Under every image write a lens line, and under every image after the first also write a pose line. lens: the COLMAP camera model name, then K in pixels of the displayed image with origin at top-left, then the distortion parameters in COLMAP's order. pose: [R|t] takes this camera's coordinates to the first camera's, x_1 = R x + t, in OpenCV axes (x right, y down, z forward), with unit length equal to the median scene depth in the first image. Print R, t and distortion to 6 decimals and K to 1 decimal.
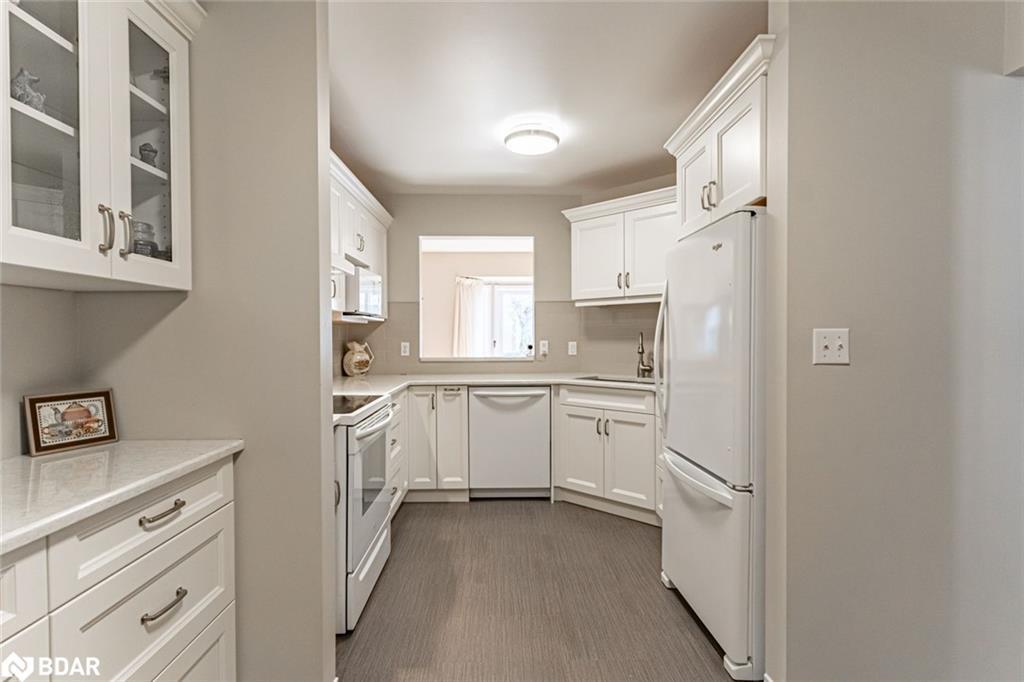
lens RADIAL K [[517.6, 0, 496.9], [0, 517.6, 342.5], [0, 0, 1]] dist [0.003996, 0.000624]
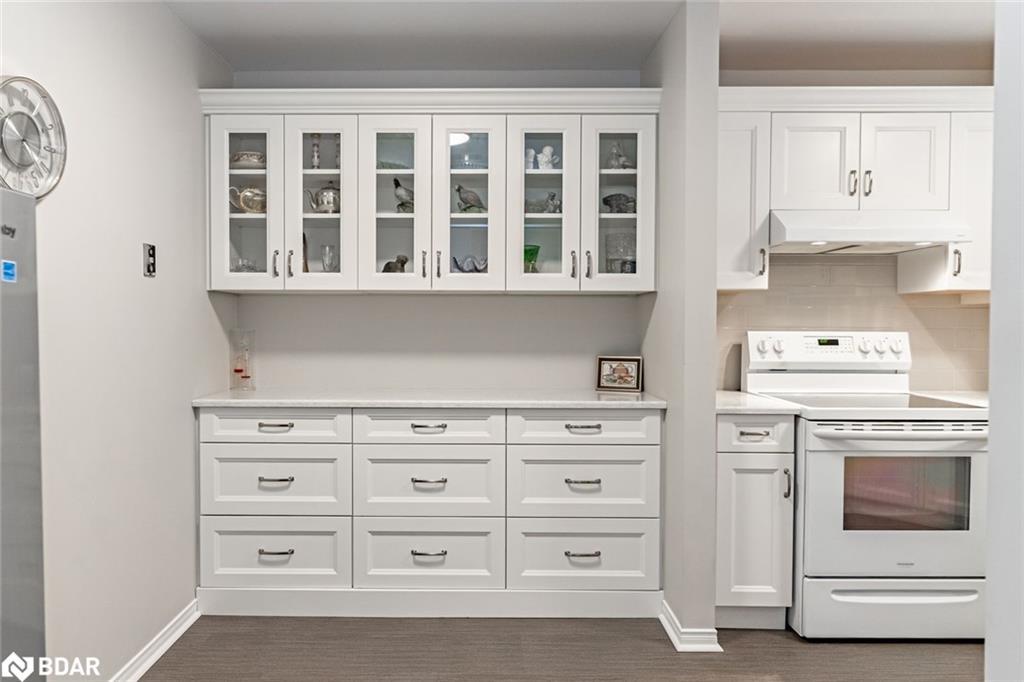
lens RADIAL K [[646.5, 0, 477.8], [0, 646.5, 336.7], [0, 0, 1]] dist [0.004984, 0.001293]
pose [[-0.024602, 0.021945, -0.999456, 0.516275], [-0.015371, 0.999633, 0.022327, -0.003222], [0.999579, 0.015912, -0.024256, 0.245693]]
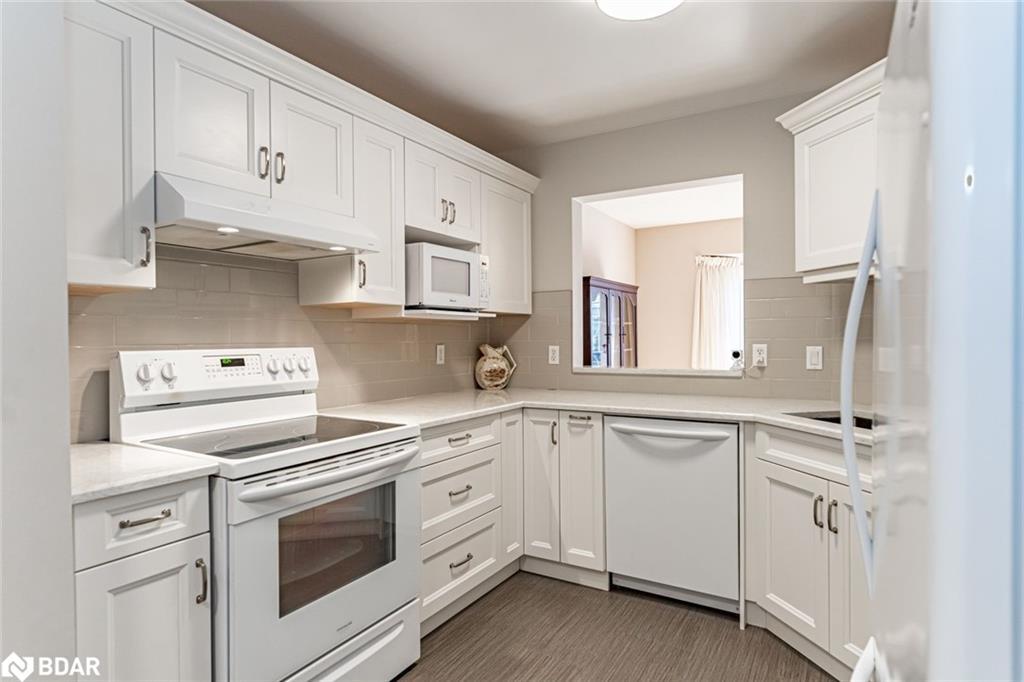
lens RADIAL K [[558.6, 0, 509.1], [0, 558.6, 342.7], [0, 0, 1]] dist [-0.001941, 0.000508]
pose [[0.848792, 0.002319, -0.528721, 0.215001], [-0.002338, 0.999997, 0.000632, -0.005513], [0.528721, 0.000699, 0.848795, 0.341566]]
